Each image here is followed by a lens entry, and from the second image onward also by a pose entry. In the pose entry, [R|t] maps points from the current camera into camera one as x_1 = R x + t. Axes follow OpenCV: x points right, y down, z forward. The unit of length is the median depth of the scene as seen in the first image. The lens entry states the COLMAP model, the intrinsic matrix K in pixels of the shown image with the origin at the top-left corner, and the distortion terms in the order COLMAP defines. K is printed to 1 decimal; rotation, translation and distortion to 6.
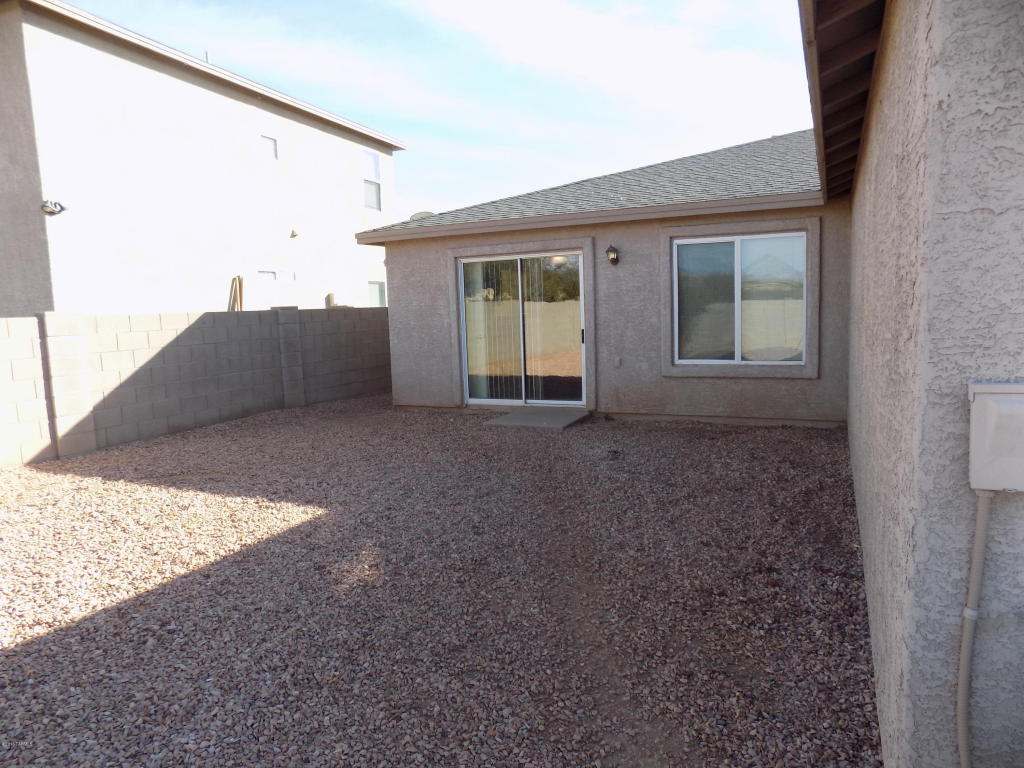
lens RADIAL K [[704.9, 0, 519.1], [0, 704.9, 379.3], [0, 0, 1]] dist [-0.069377, 0.064178]
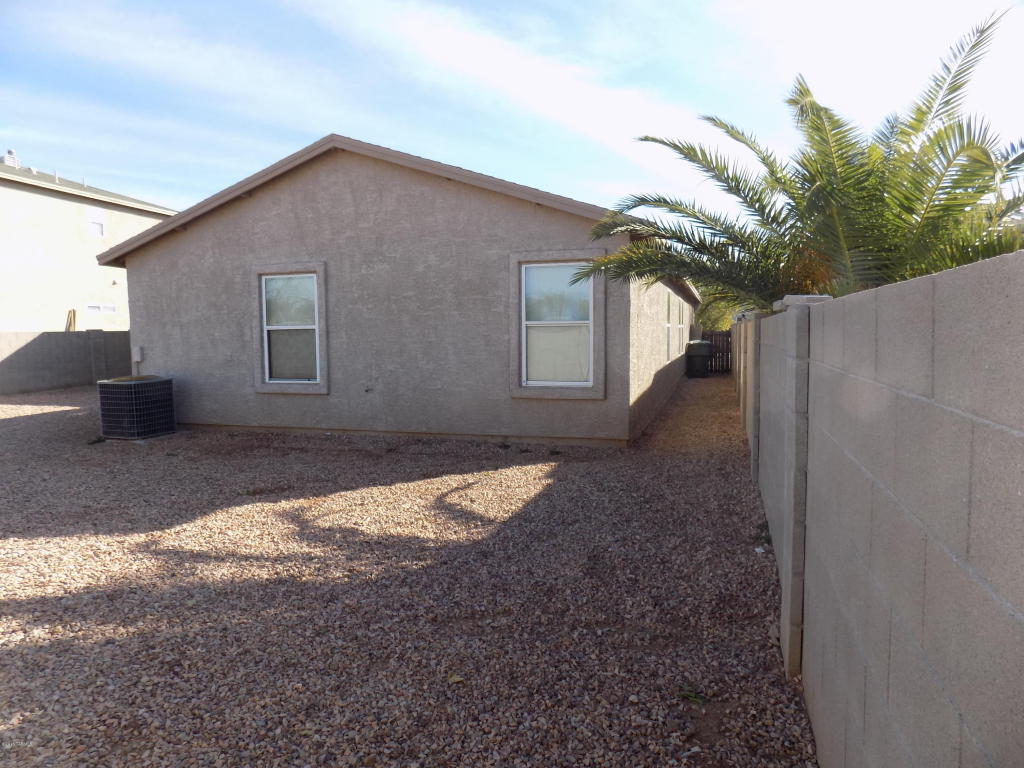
lens RADIAL K [[704.9, 0, 528.5], [0, 704.9, 372.6], [0, 0, 1]] dist [-0.069377, 0.064178]
pose [[0.987994, 0.013026, 0.153939, 0.546688], [-0.005980, 0.998917, -0.046149, 0.091750], [-0.154373, 0.044674, 0.987002, -1.024780]]
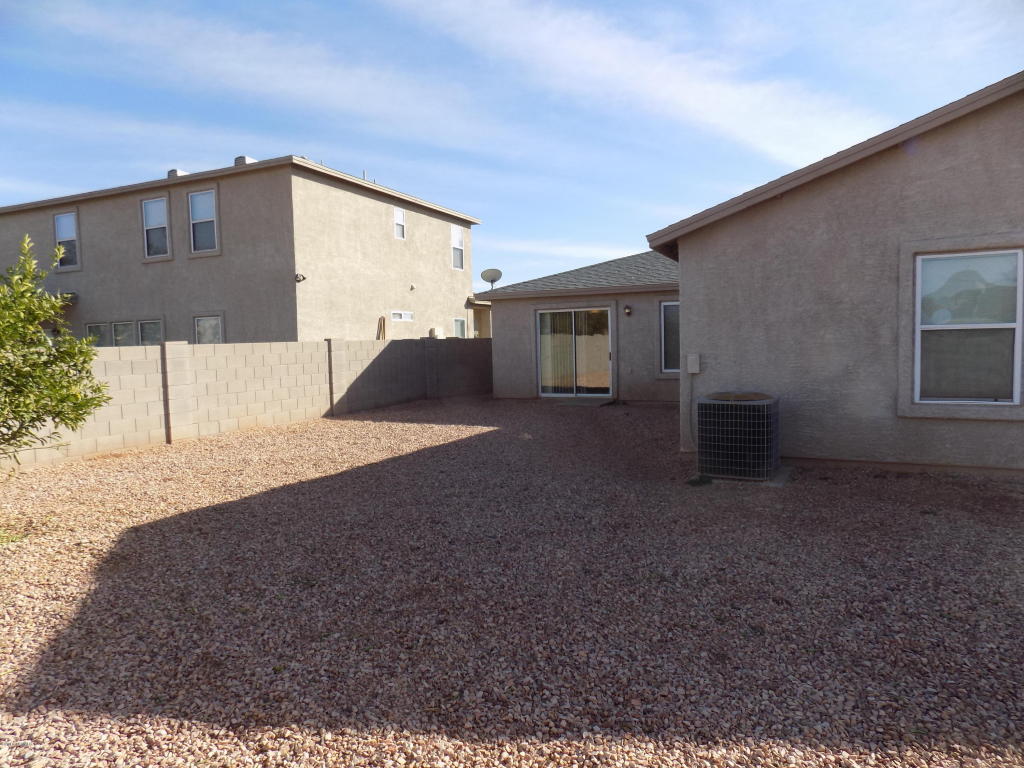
lens RADIAL K [[704.9, 0, 516.3], [0, 704.9, 389.1], [0, 0, 1]] dist [-0.069377, 0.064178]
pose [[0.999391, 0.012545, -0.032559, -0.079450], [-0.013630, 0.999351, -0.033335, 0.077233], [0.032120, 0.033758, 0.998914, -0.705433]]
